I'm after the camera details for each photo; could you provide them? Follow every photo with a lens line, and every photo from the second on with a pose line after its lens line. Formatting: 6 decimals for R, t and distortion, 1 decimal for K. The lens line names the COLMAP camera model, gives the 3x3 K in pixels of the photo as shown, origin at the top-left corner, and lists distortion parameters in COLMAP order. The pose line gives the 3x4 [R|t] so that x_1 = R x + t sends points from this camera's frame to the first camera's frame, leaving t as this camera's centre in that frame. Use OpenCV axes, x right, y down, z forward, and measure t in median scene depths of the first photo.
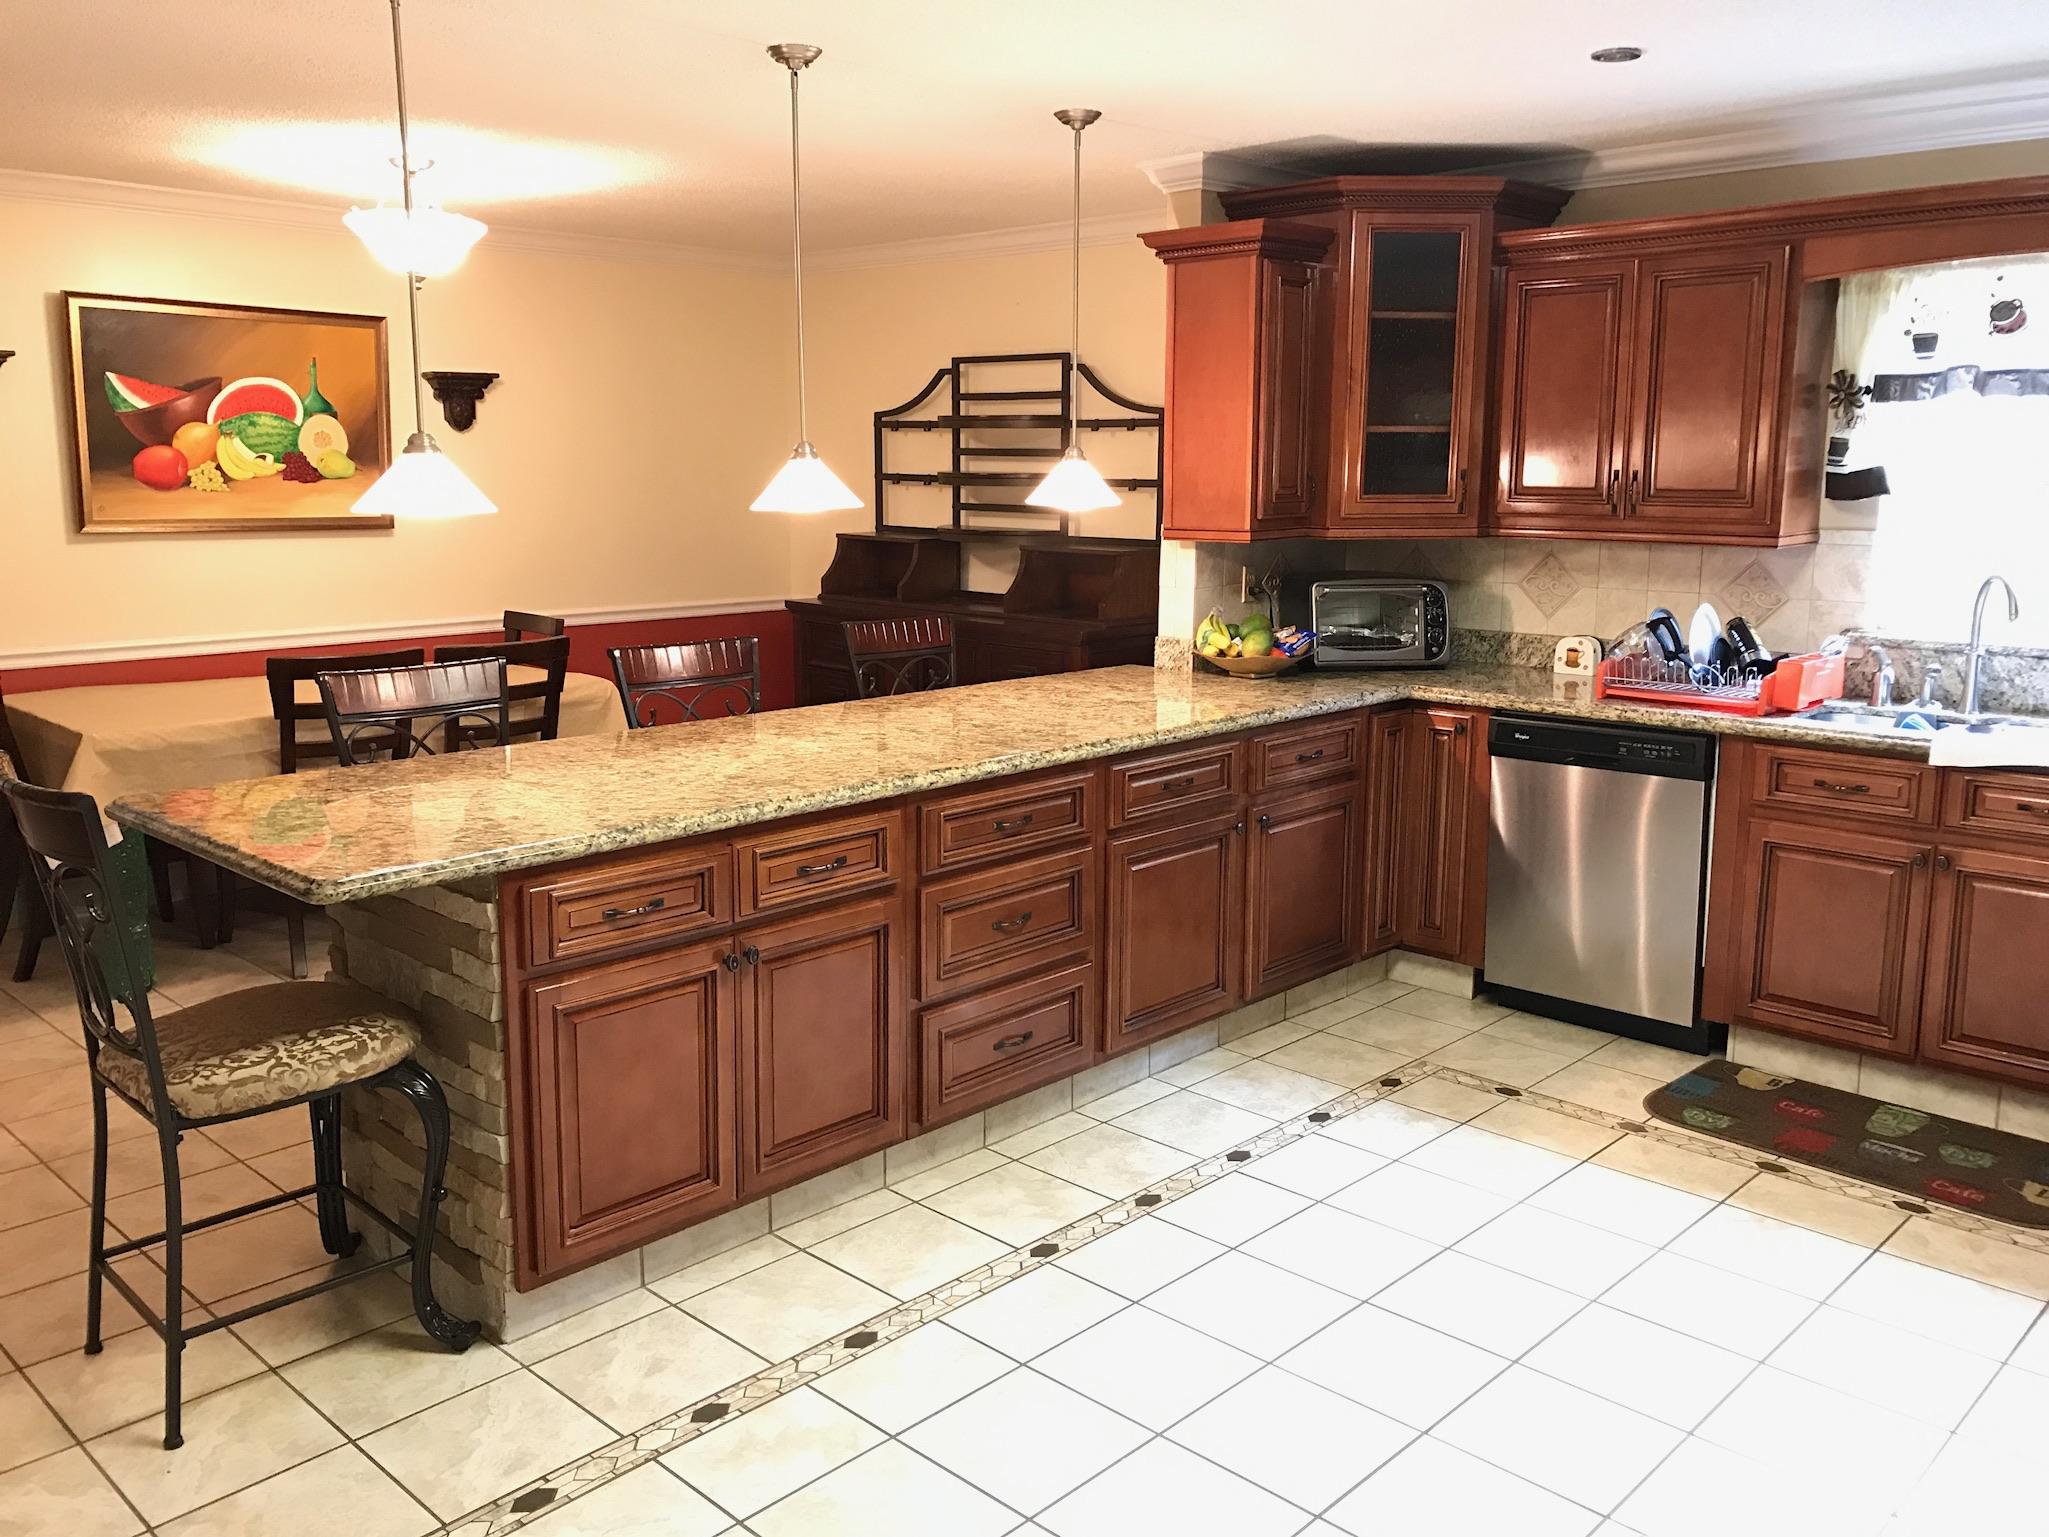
lens RADIAL K [[1667.7, 0, 1018.5], [0, 1667.7, 751.3], [0, 0, 1]] dist [0.017224, -0.008810]
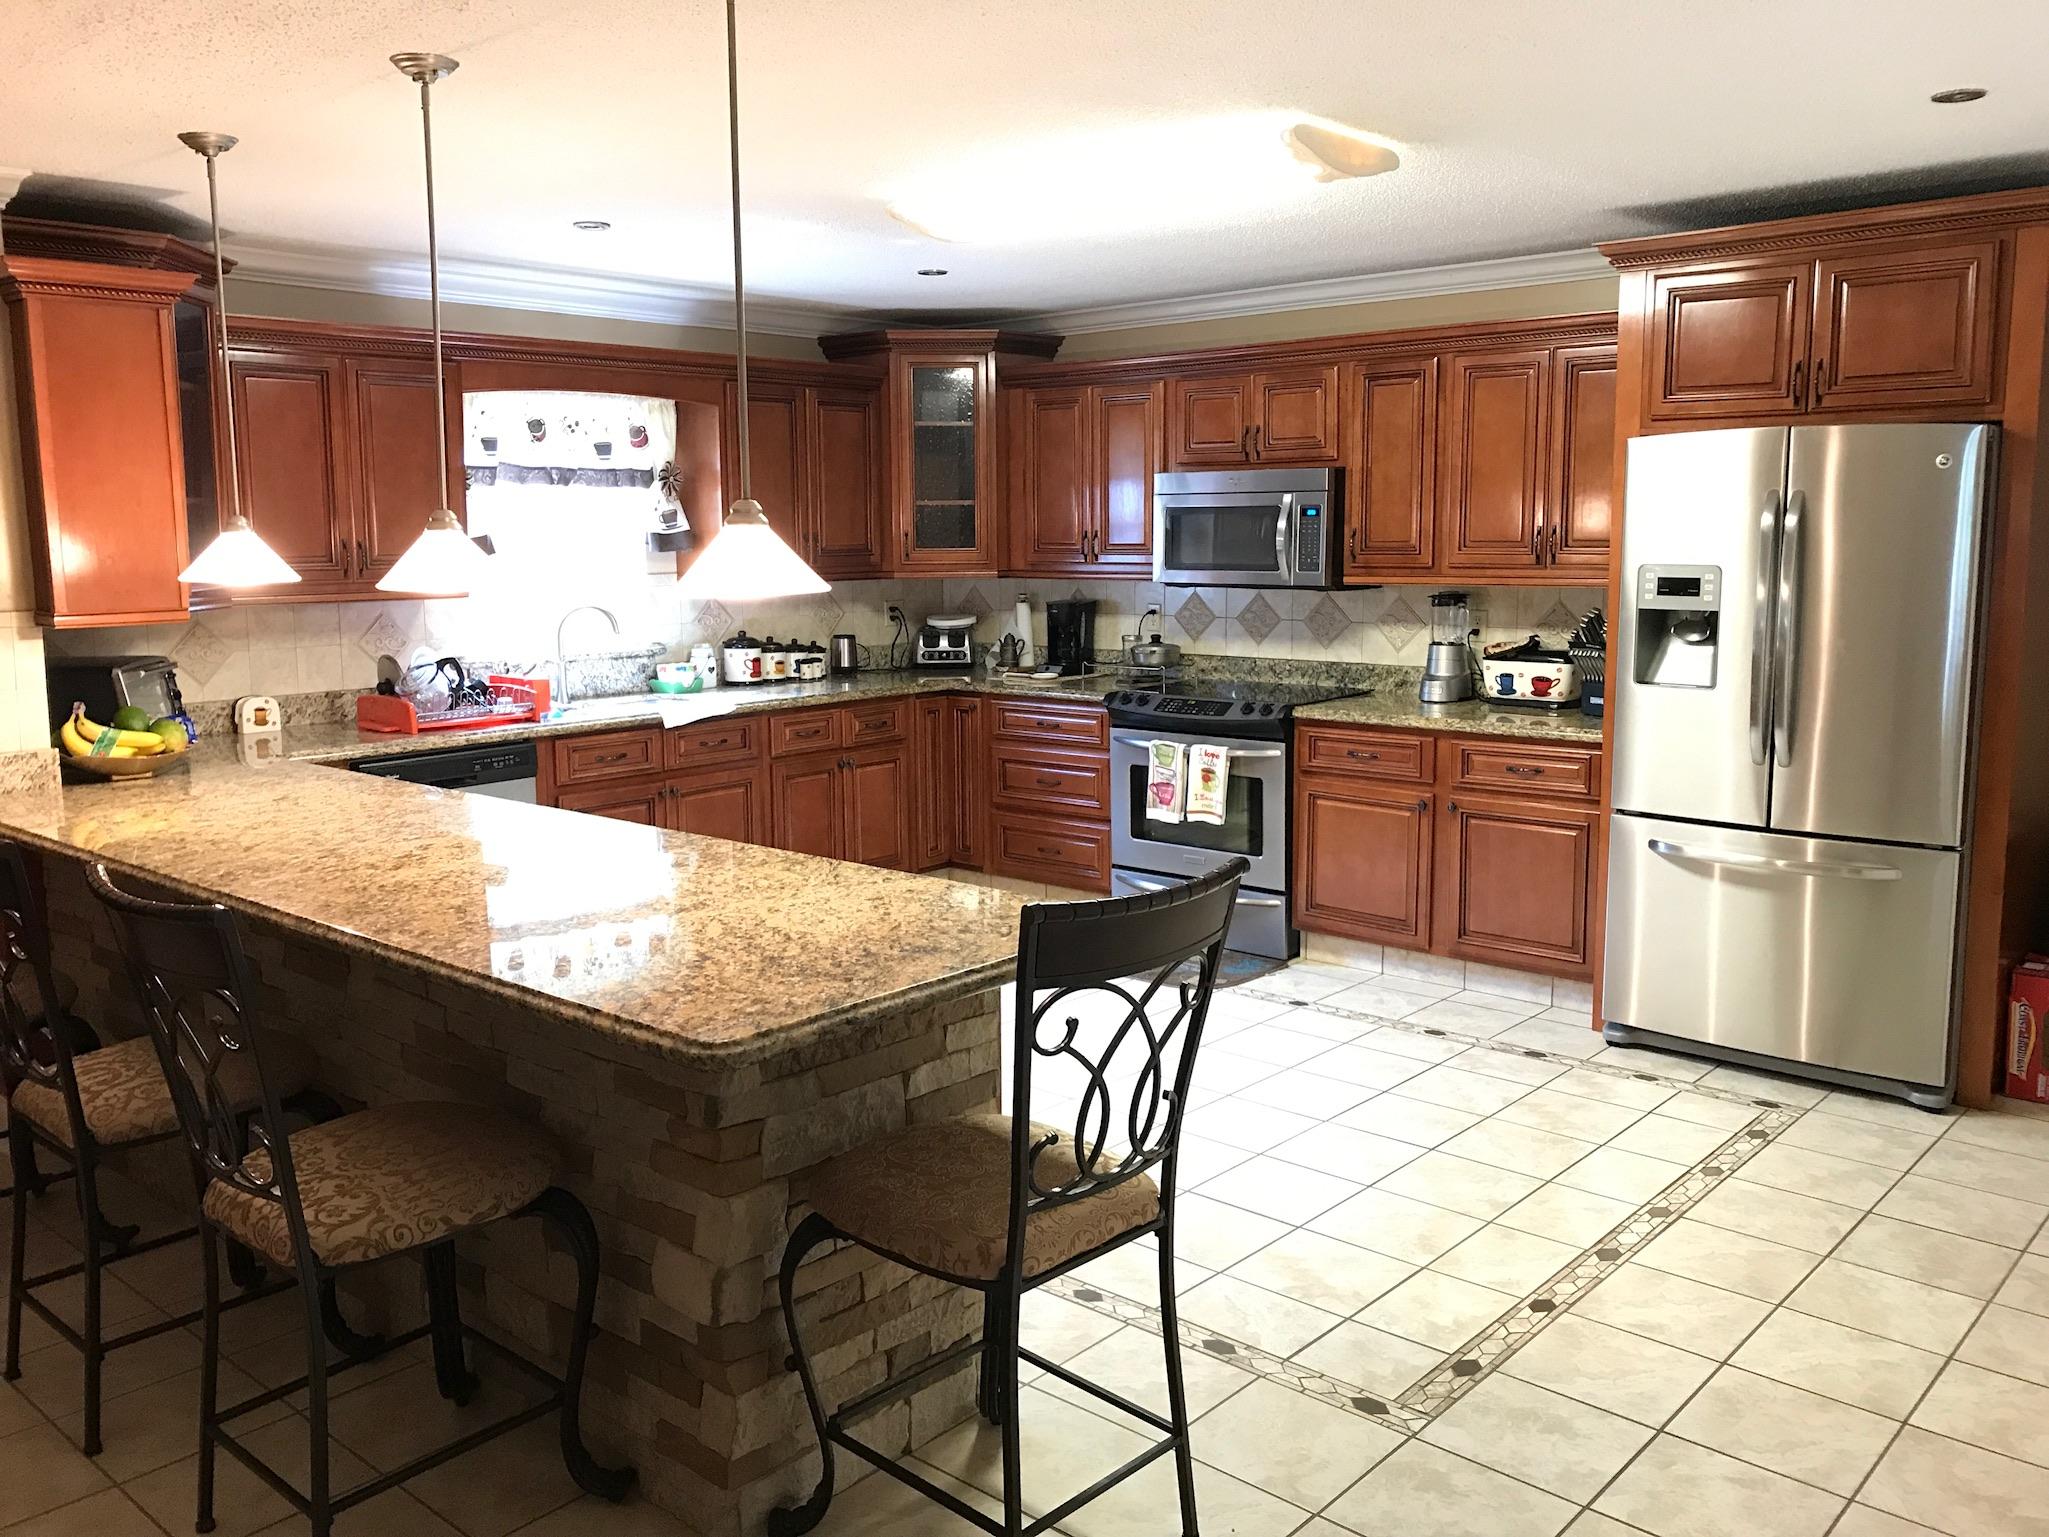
lens RADIAL K [[1667.7, 0, 1005.0], [0, 1667.7, 736.0], [0, 0, 1]] dist [0.017224, -0.008810]
pose [[-0.033972, -0.128975, 0.991066, -0.583762], [0.182626, 0.974141, 0.133033, -0.078651], [-0.982595, 0.185514, -0.009539, 0.436392]]
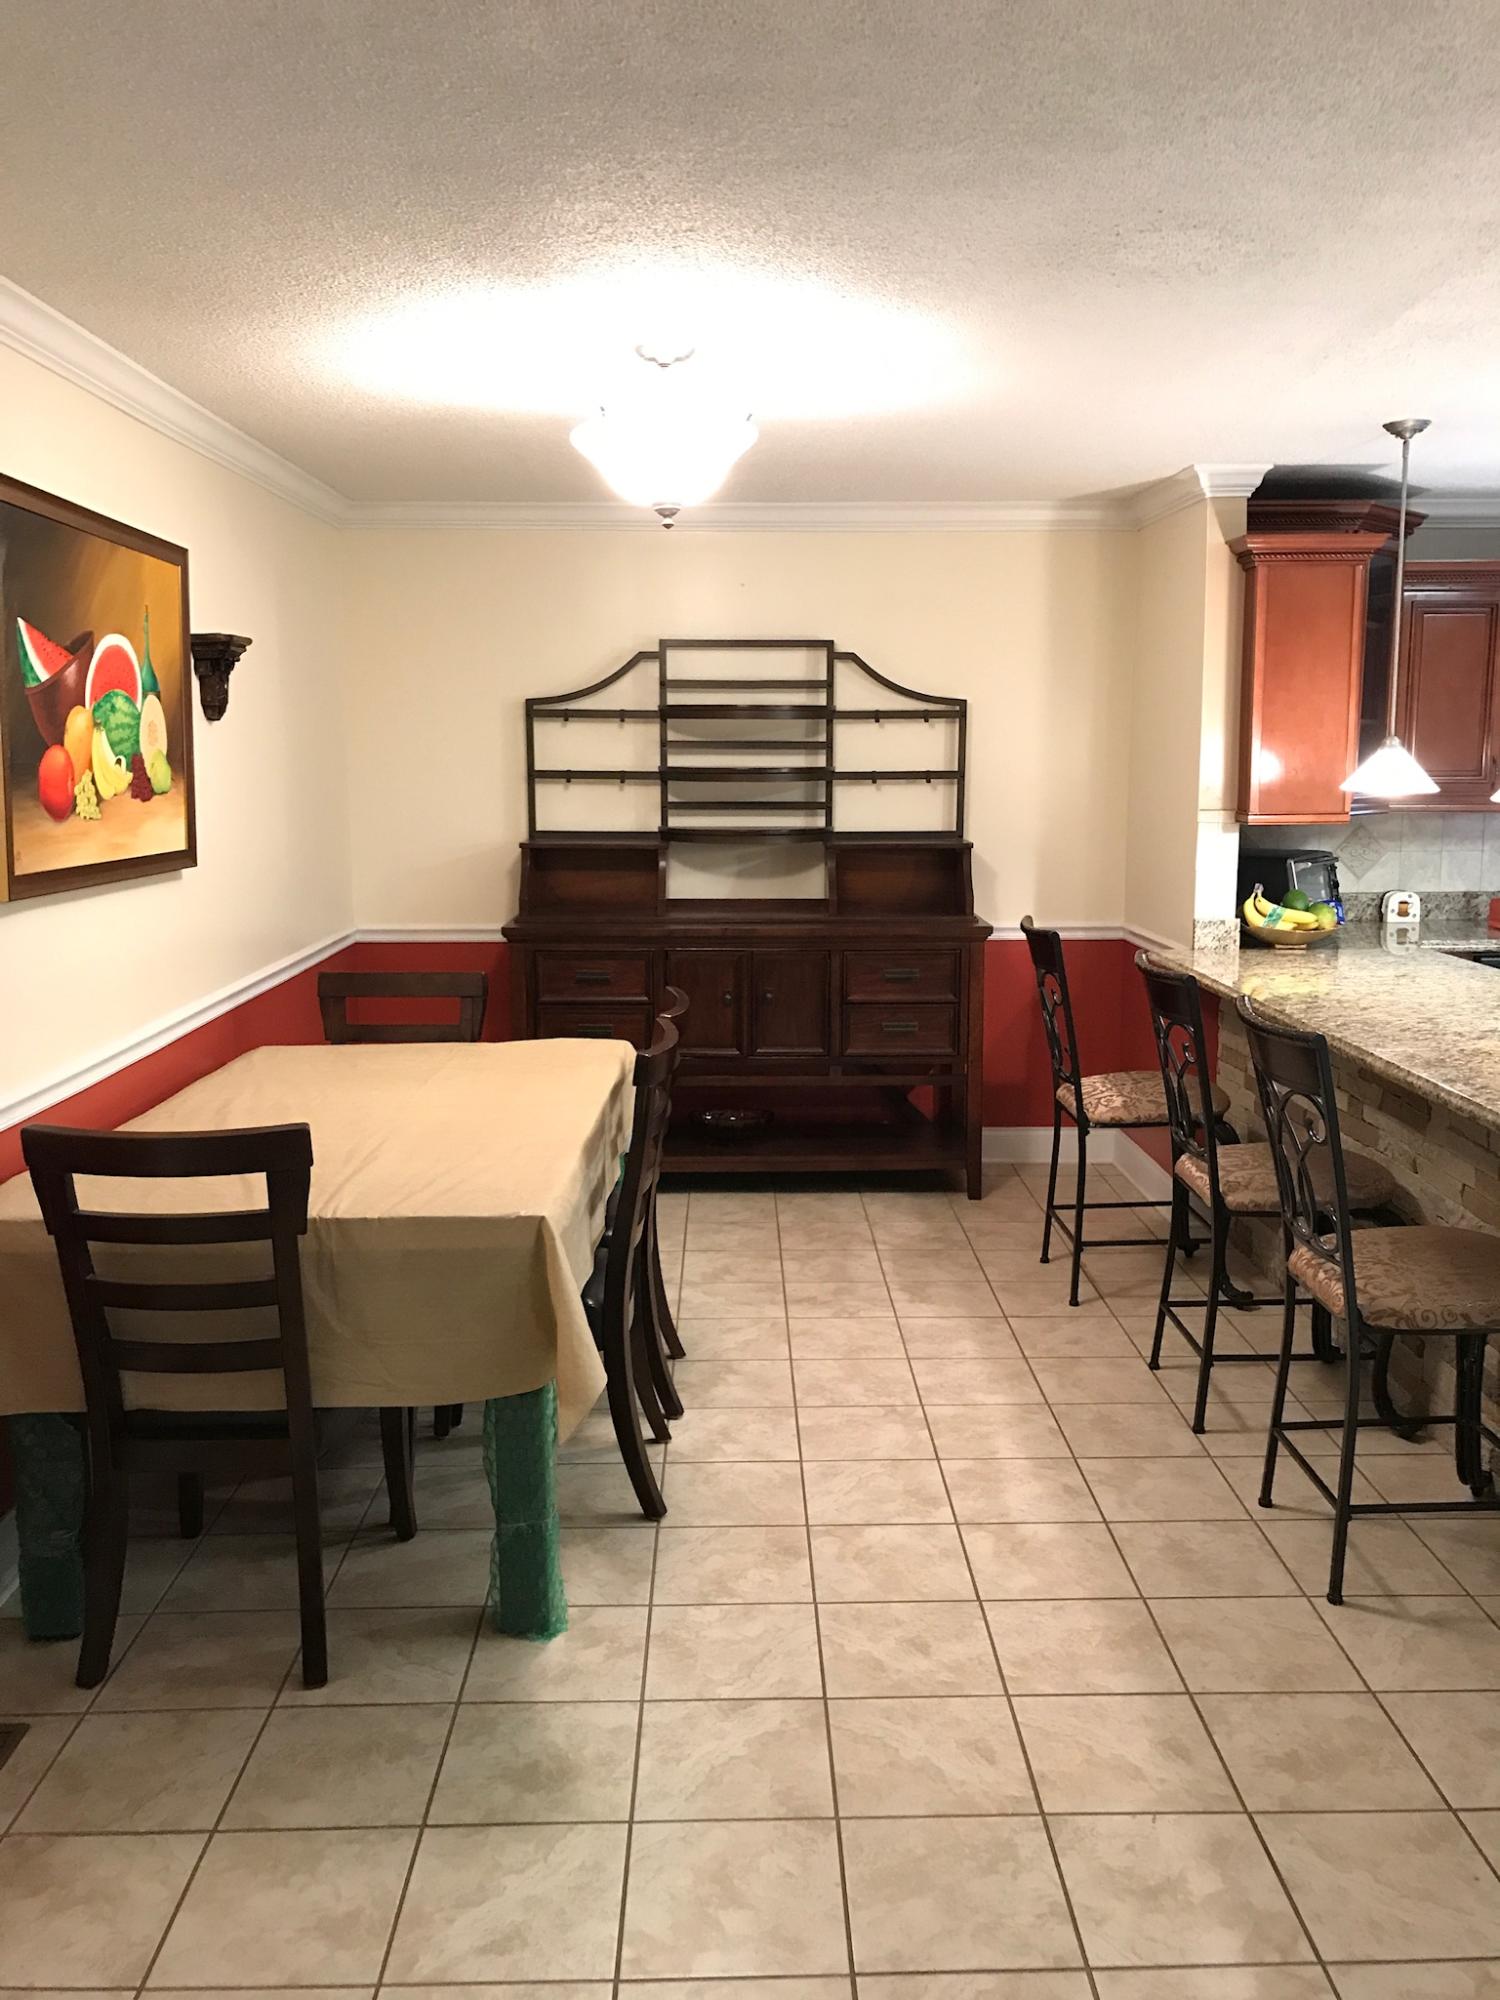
lens RADIAL K [[1627.8, 0, 754.9], [0, 1627.8, 984.2], [0, 0, 1]] dist [0.017224, -0.008810]
pose [[0.708047, -0.109072, 0.697691, -0.668849], [0.129780, 0.991270, 0.023261, -0.072079], [-0.694138, 0.074077, 0.716021, 0.380219]]
